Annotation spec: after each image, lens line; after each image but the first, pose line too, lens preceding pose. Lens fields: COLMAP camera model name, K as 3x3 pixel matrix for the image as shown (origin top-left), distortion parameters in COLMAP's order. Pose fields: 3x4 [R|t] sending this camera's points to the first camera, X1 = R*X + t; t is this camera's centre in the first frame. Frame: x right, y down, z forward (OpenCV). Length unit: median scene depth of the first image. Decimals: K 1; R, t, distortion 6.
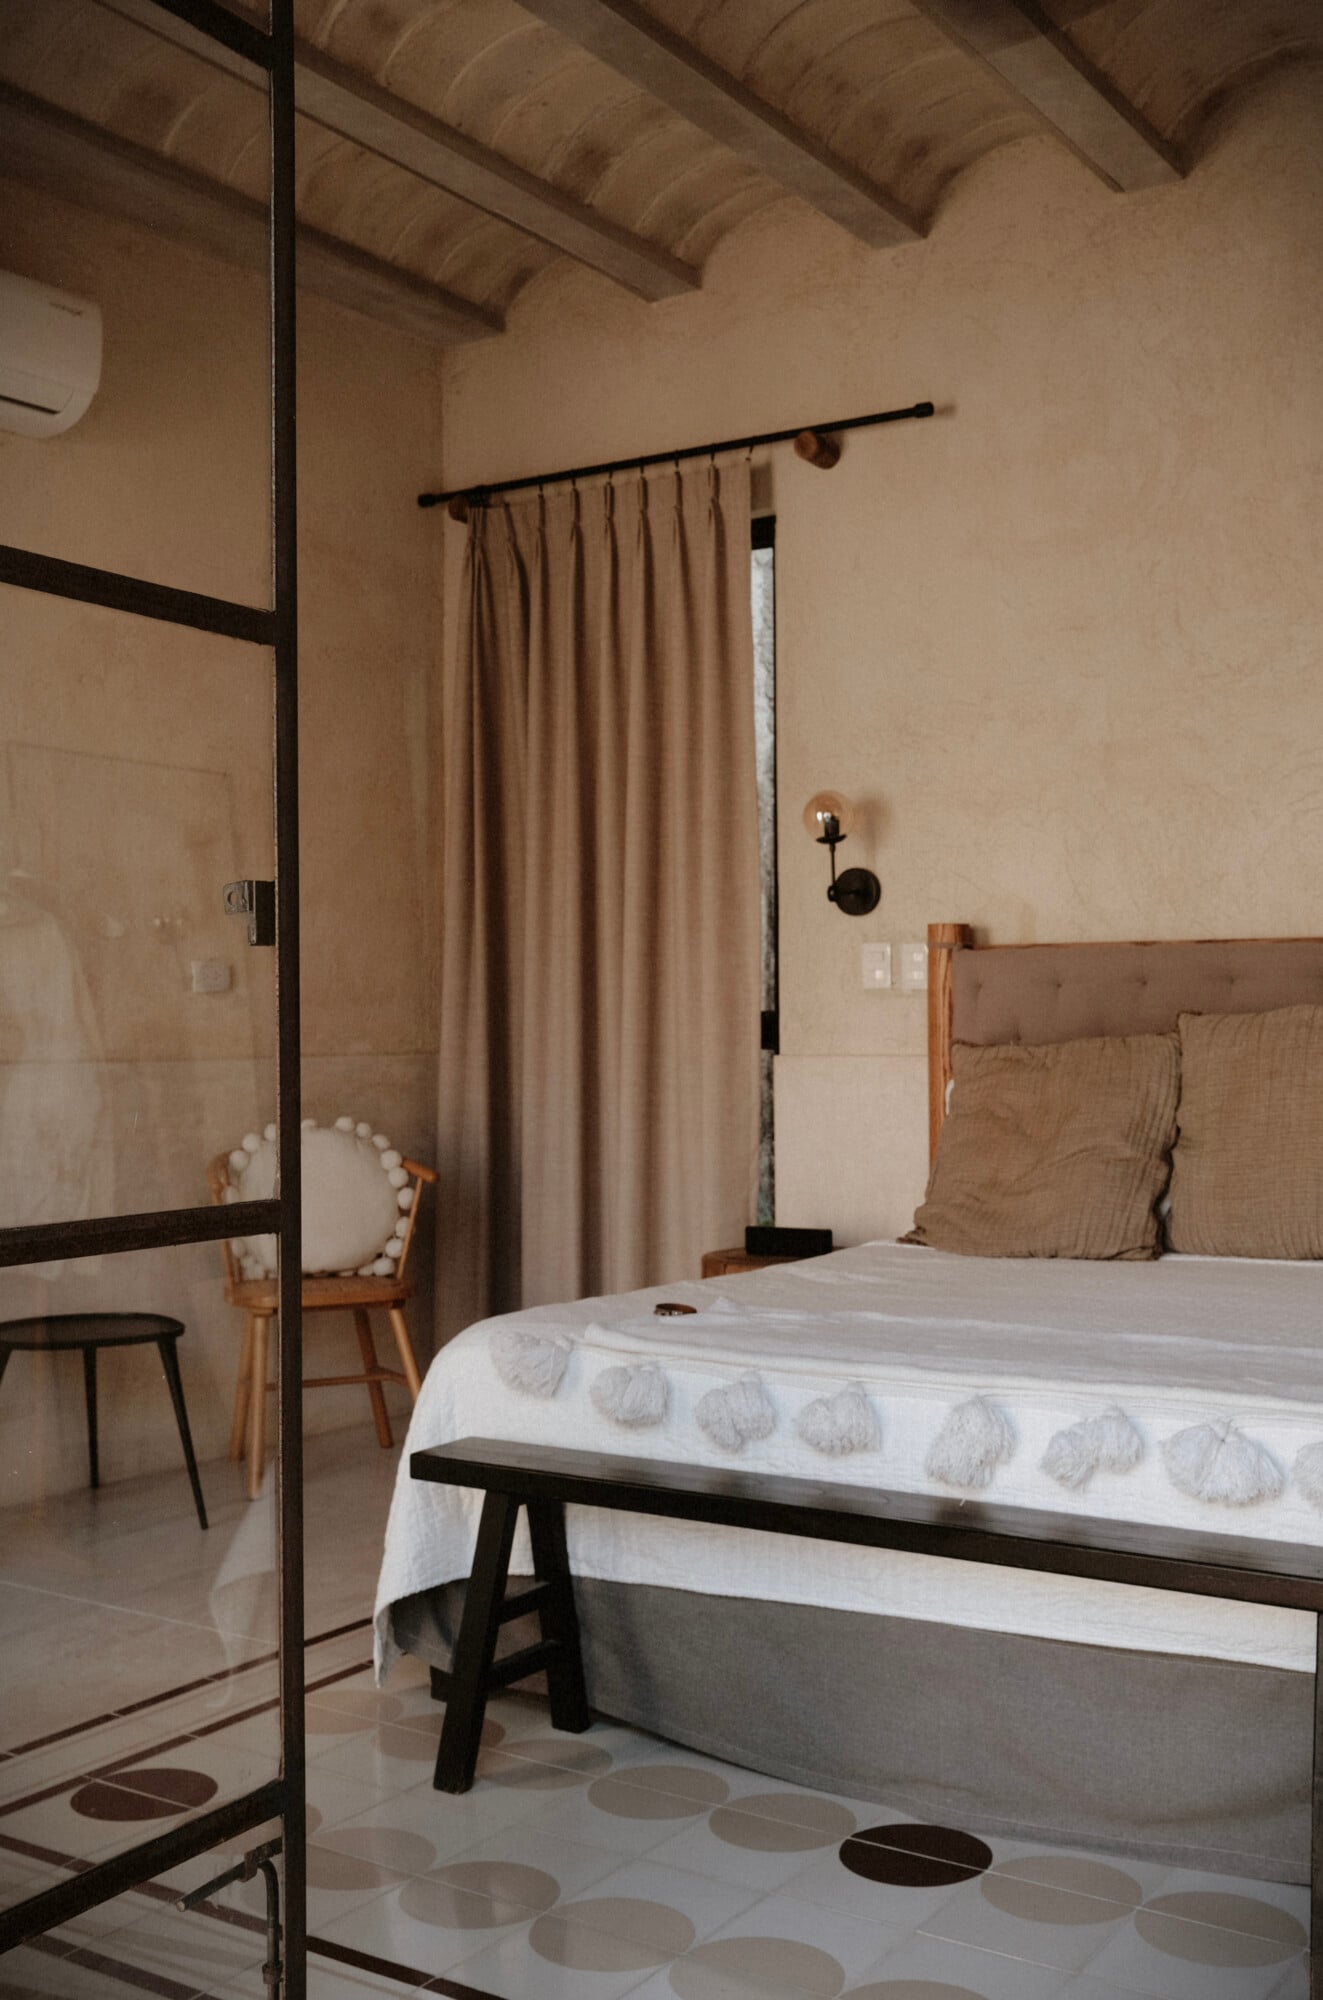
lens RADIAL K [[2106.7, 0, 662.3], [0, 2106.7, 1012.2], [0, 0, 1]] dist [-0.029250, -0.001103]
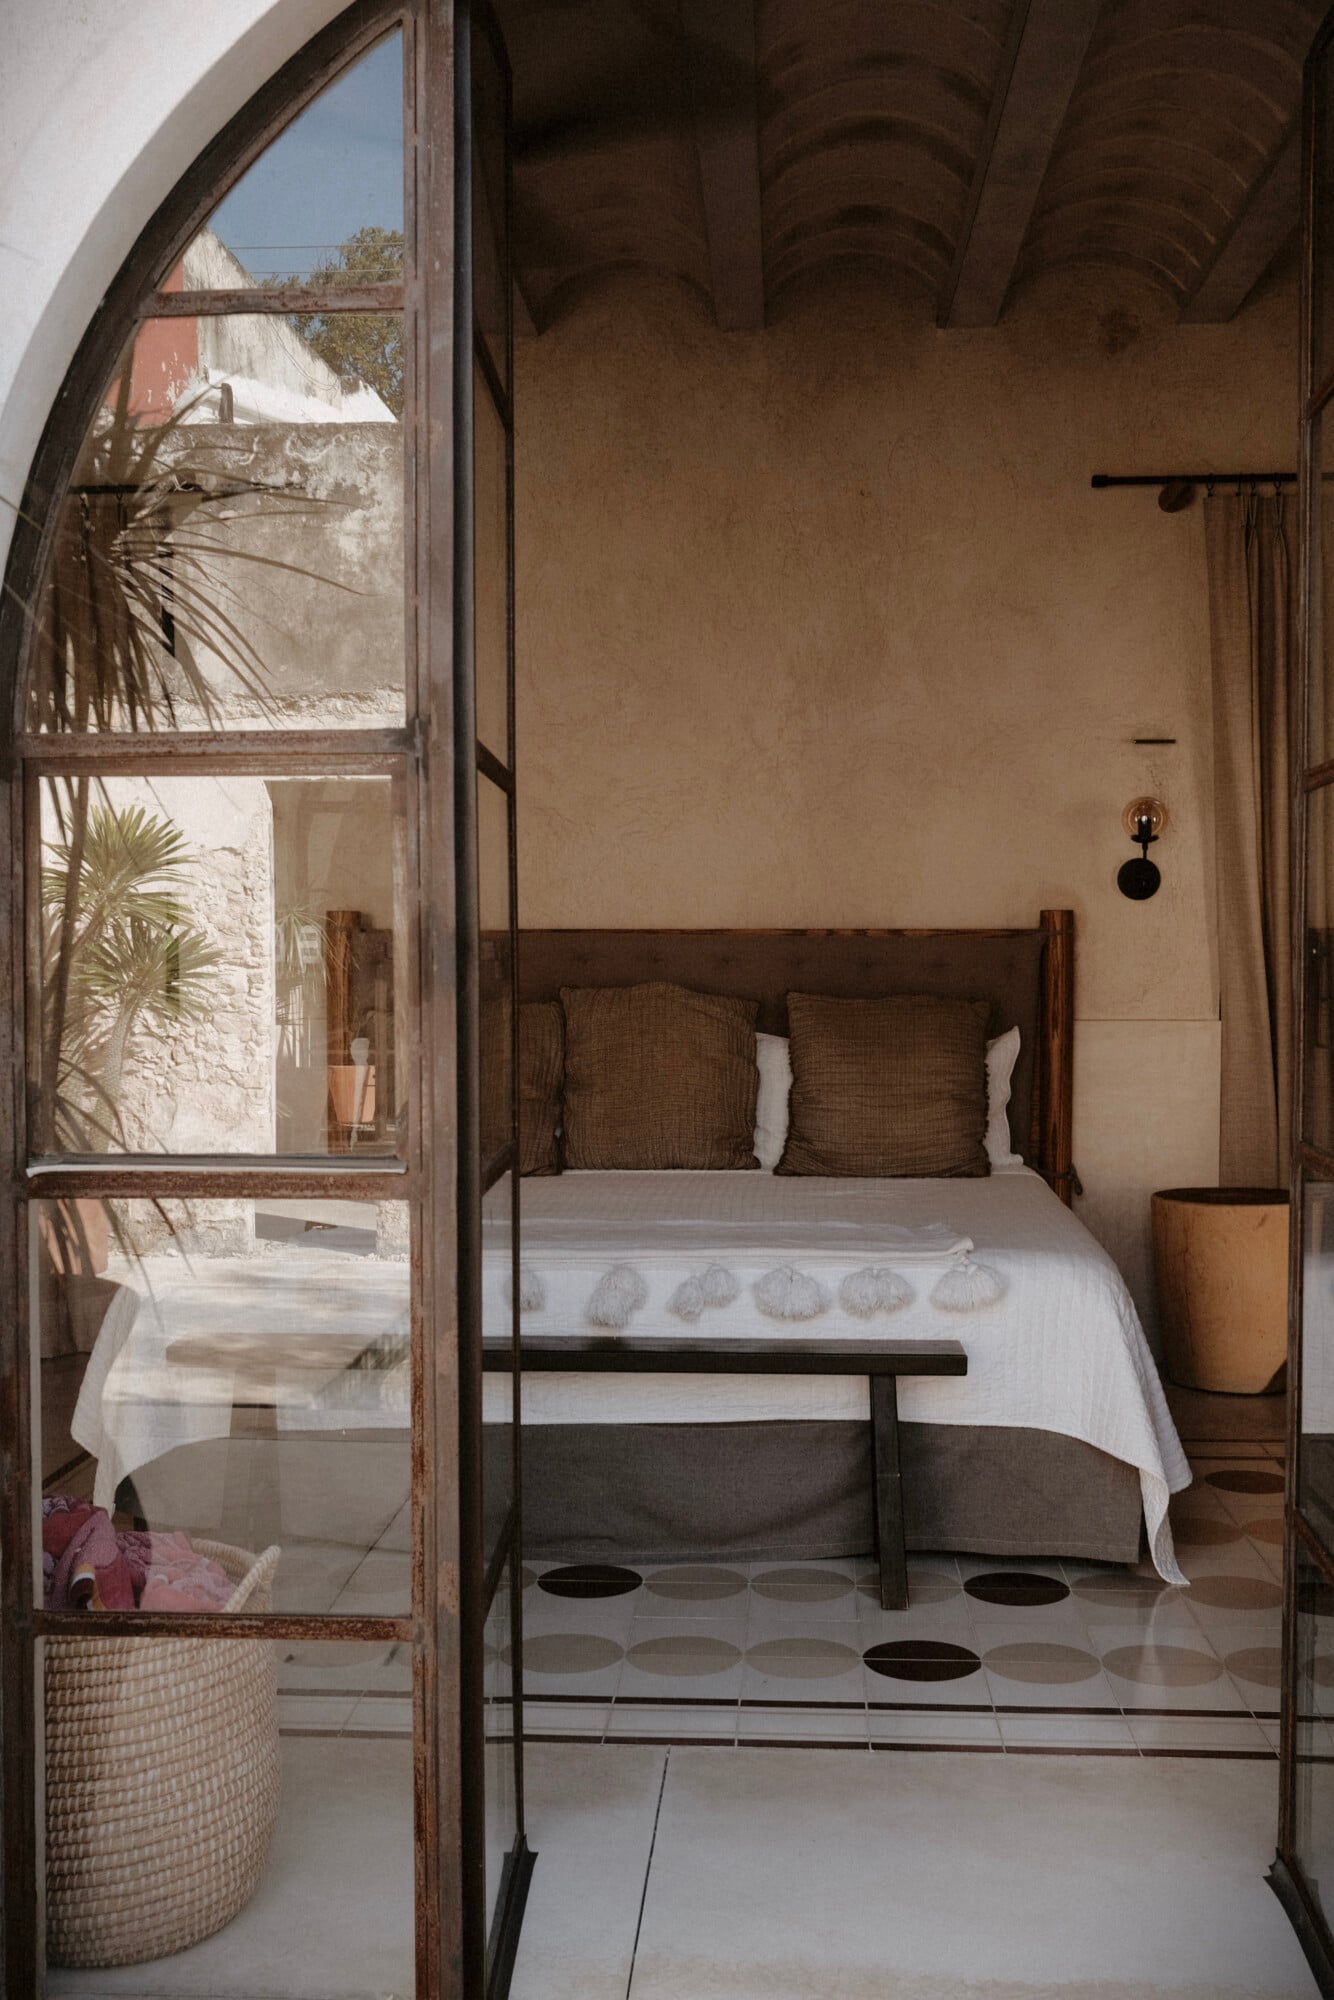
lens RADIAL K [[2029.7, 0, 667.0], [0, 2029.7, 1000.0], [0, 0, 1]] dist [-0.068475, 0.164255]
pose [[0.881526, -0.008463, 0.472059, -0.306978], [-0.000937, 0.999806, 0.019675, -0.017169], [-0.472134, -0.017786, 0.881347, -0.155077]]
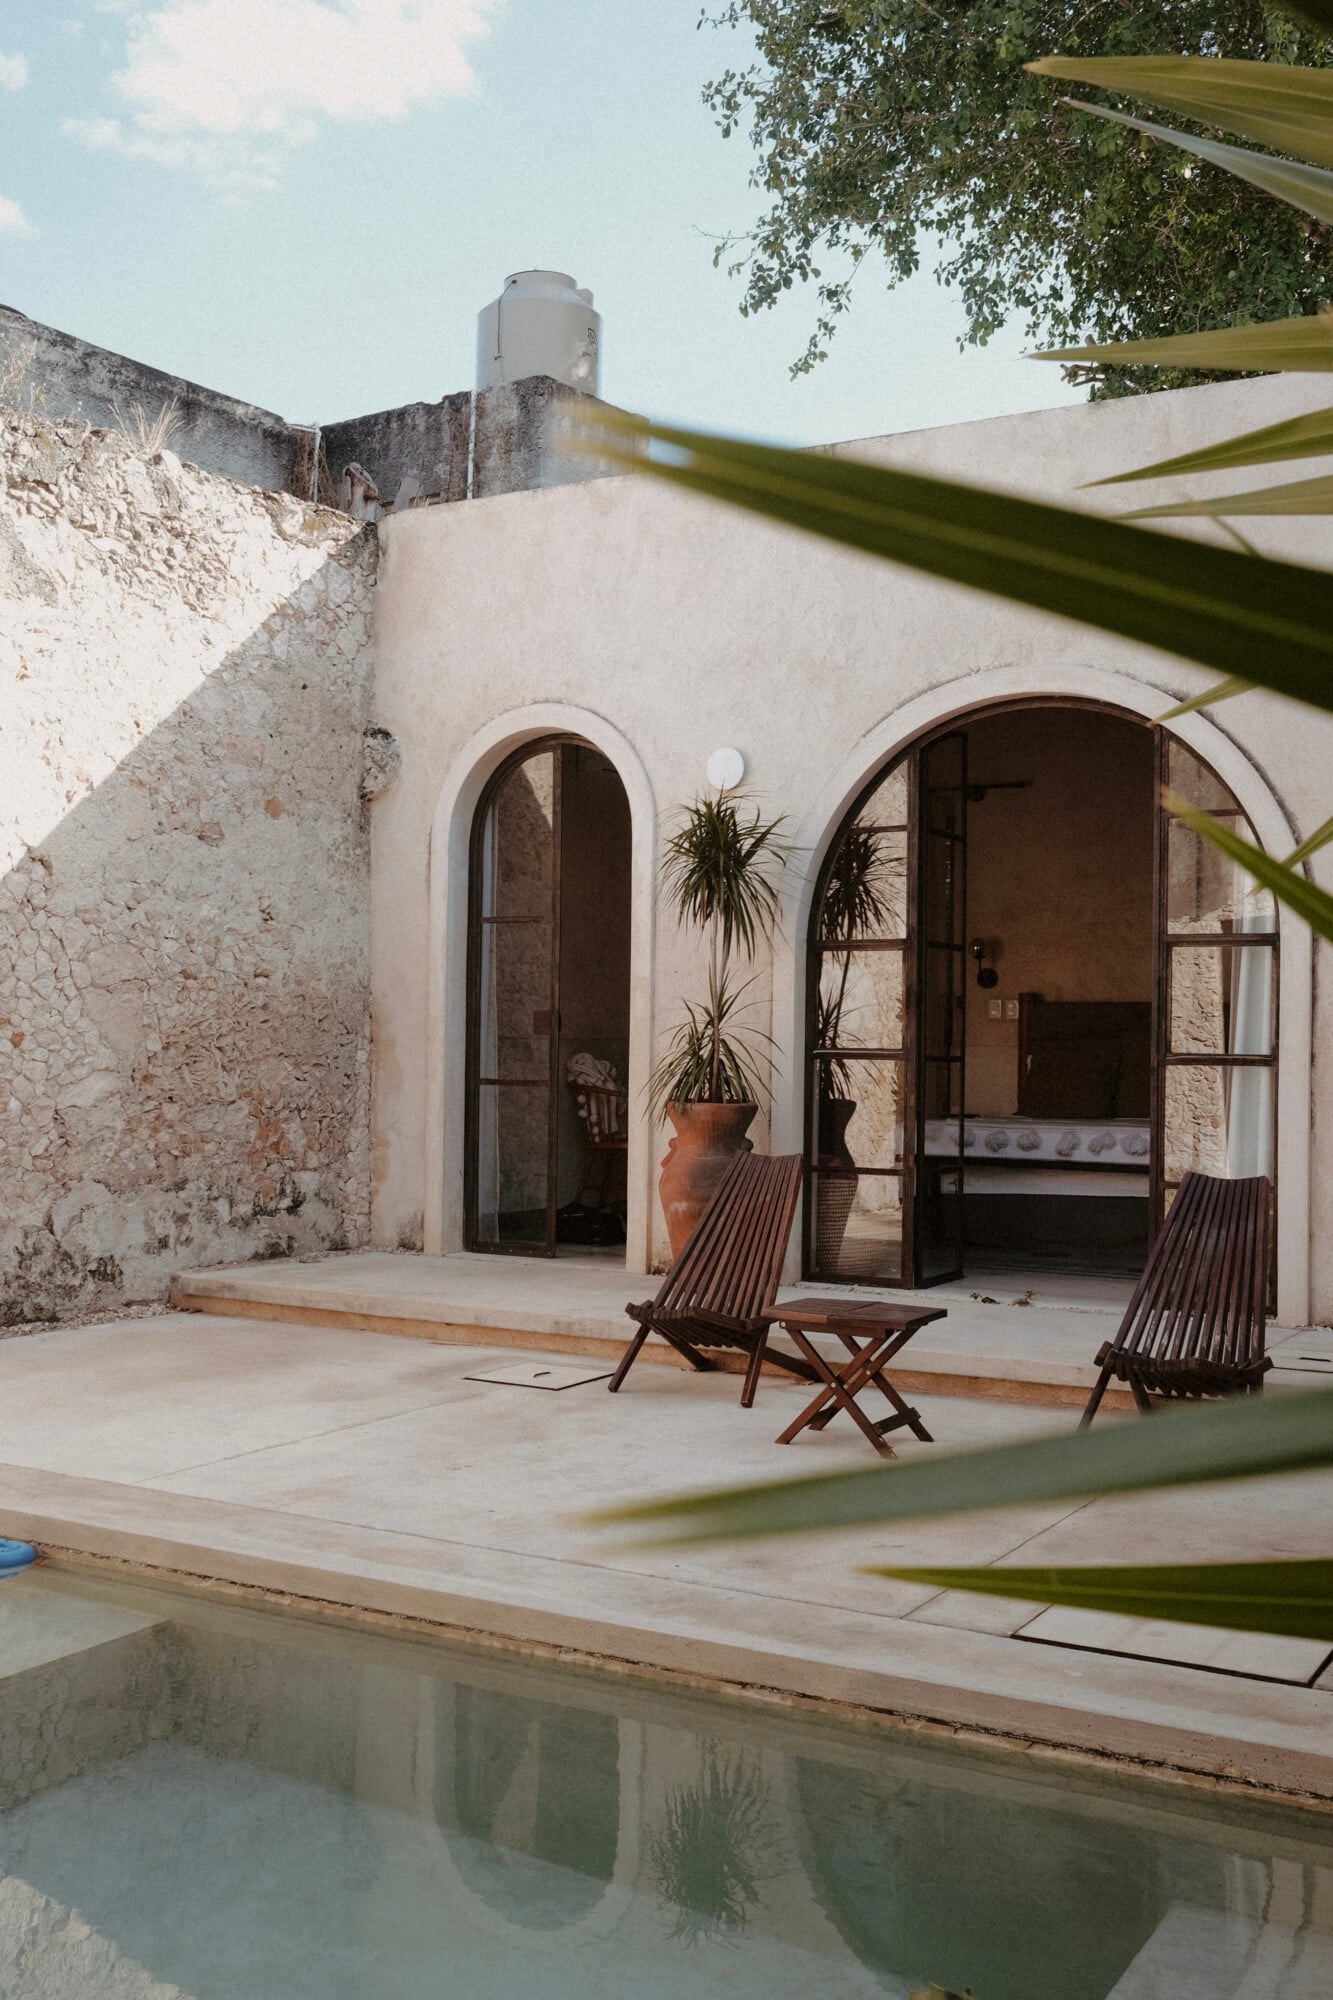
lens RADIAL K [[2029.7, 0, 666.5], [0, 2029.7, 1000.0], [0, 0, 1]] dist [-0.068475, 0.164255]
pose [[0.999277, 0.019006, 0.032941, -0.425622], [-0.018362, 0.999636, -0.019750, 0.025026], [-0.033304, 0.019131, 0.999262, -1.582155]]
